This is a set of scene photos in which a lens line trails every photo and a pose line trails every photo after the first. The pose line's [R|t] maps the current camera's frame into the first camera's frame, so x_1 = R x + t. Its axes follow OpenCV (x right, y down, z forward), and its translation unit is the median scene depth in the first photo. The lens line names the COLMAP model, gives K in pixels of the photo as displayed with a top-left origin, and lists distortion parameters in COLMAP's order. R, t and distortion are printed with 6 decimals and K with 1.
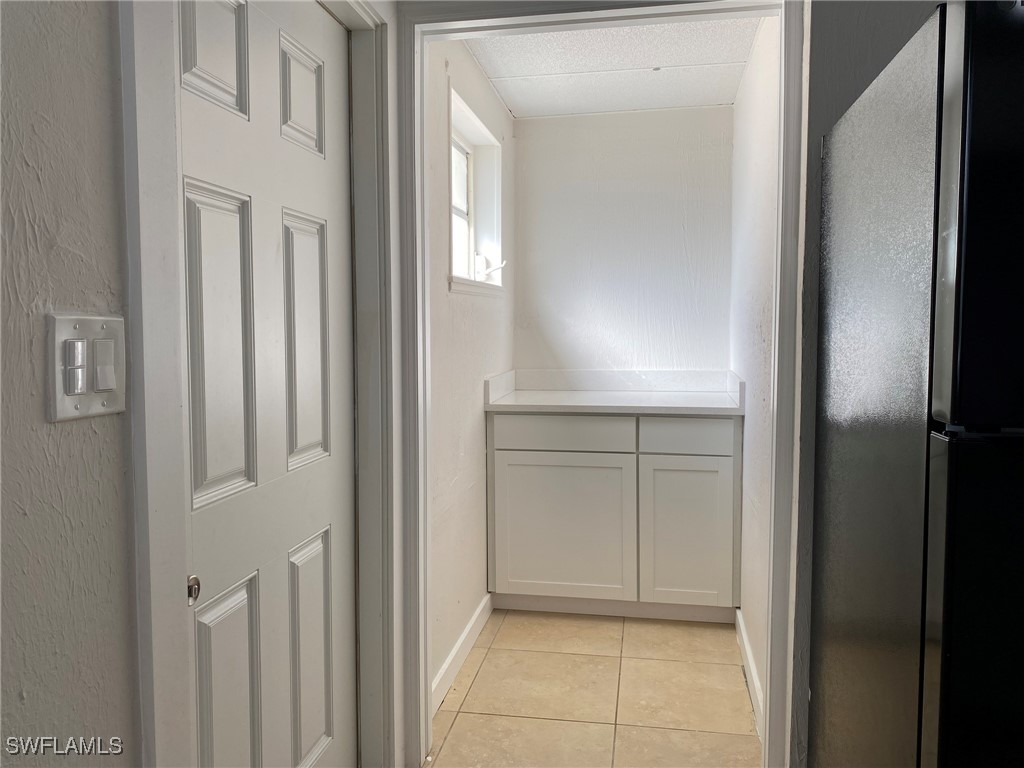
lens RADIAL K [[772.9, 0, 515.0], [0, 772.9, 378.7], [0, 0, 1]] dist [0.140379, -0.309053]
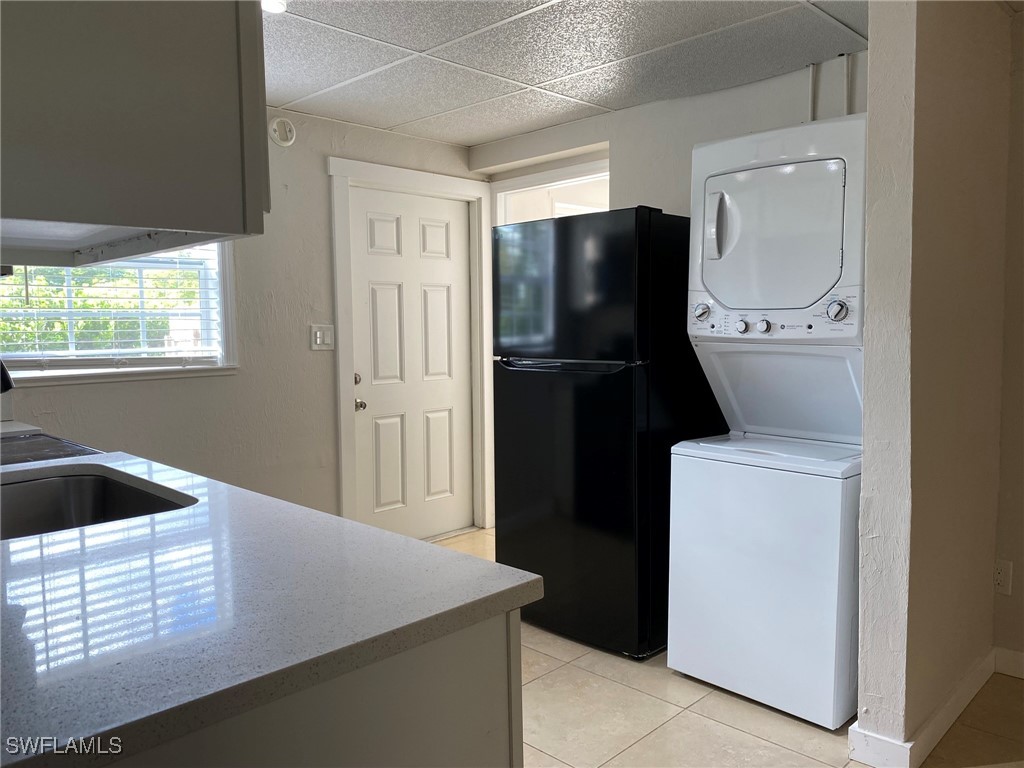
lens RADIAL K [[772.9, 0, 515.0], [0, 772.9, 378.7], [0, 0, 1]] dist [0.140379, -0.309053]
pose [[0.822677, 0.029320, -0.567753, 2.468996], [-0.025822, 0.999566, 0.014203, 0.108520], [0.567923, 0.002976, 0.823076, -1.689336]]
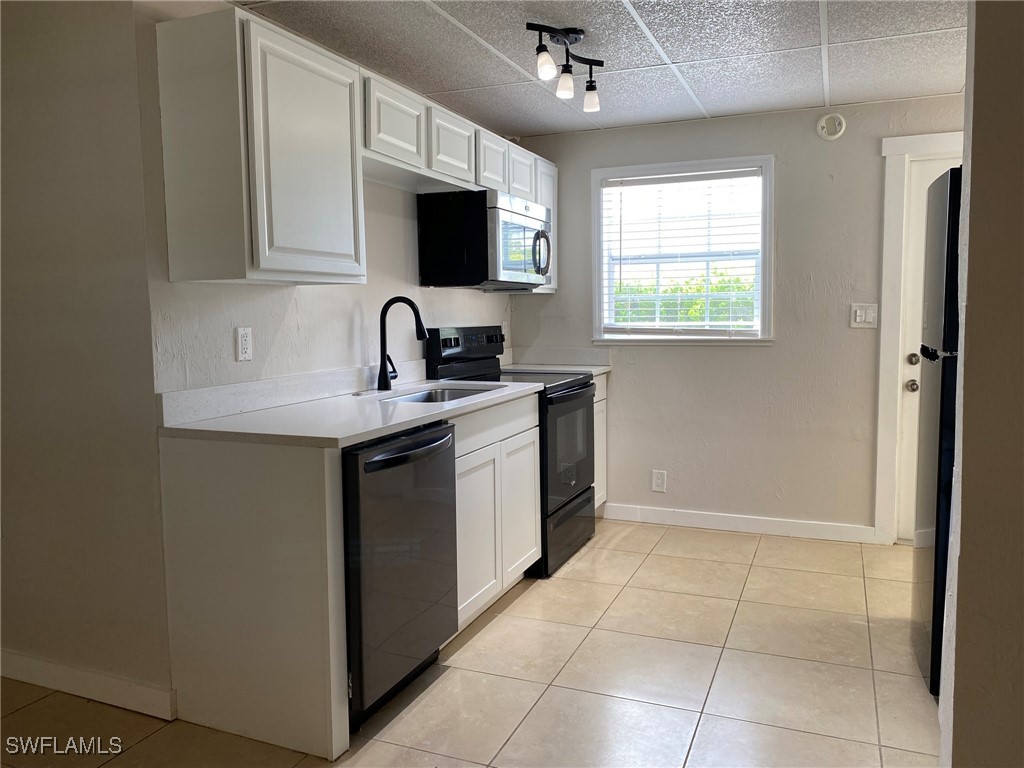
lens RADIAL K [[772.9, 0, 515.0], [0, 772.9, 378.7], [0, 0, 1]] dist [0.140379, -0.309053]
pose [[-0.216240, 0.092445, -0.971954, 3.815889], [-0.056549, 0.992650, 0.106994, -0.025452], [0.974701, 0.078100, -0.209423, 0.070500]]
